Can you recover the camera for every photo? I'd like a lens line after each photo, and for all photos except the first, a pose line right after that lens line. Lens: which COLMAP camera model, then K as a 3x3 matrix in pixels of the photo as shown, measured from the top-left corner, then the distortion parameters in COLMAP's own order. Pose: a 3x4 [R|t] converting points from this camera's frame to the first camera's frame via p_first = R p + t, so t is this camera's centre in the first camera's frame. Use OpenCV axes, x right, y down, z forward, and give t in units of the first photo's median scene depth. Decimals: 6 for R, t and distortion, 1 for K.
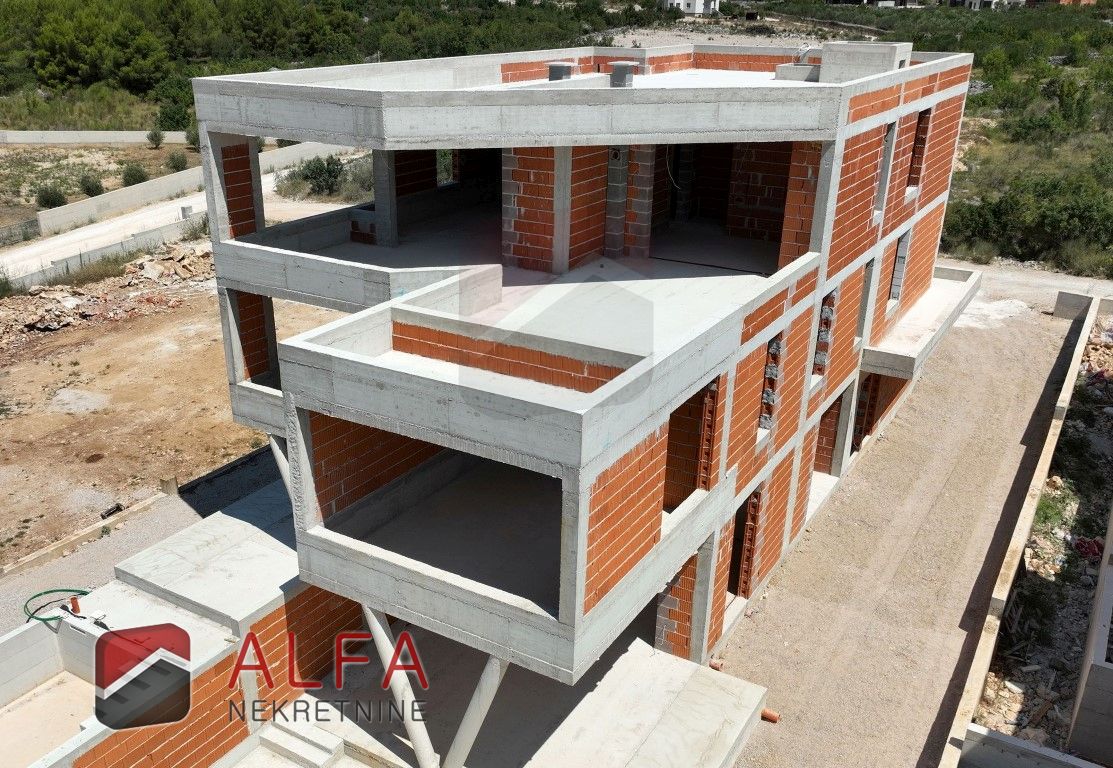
lens RADIAL K [[997.1, 0, 515.7], [0, 997.1, 450.9], [0, 0, 1]] dist [0.007194, -0.000919]
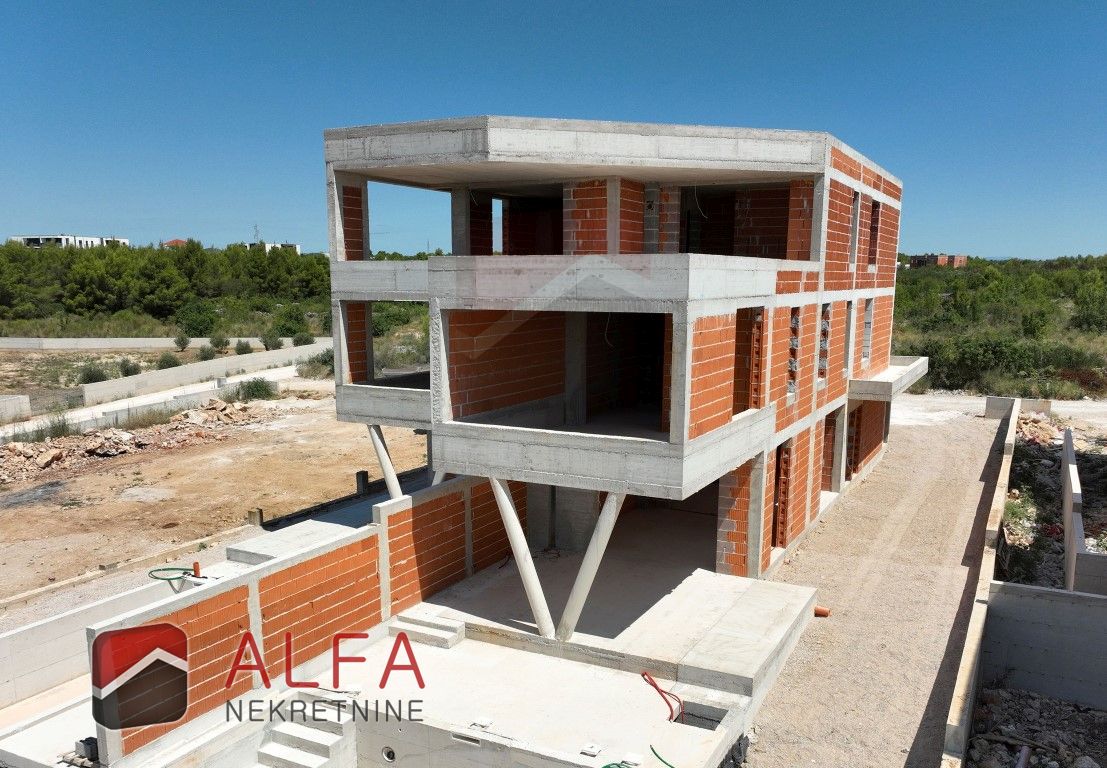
lens RADIAL K [[936.6, 0, 554.2], [0, 936.6, 467.5], [0, 0, 1]] dist [0.005043, 0.003552]
pose [[0.996640, -0.020288, 0.079358, -0.090747], [0.037692, 0.973765, -0.224412, 0.214802], [-0.072723, 0.226649, 0.971258, -0.052698]]
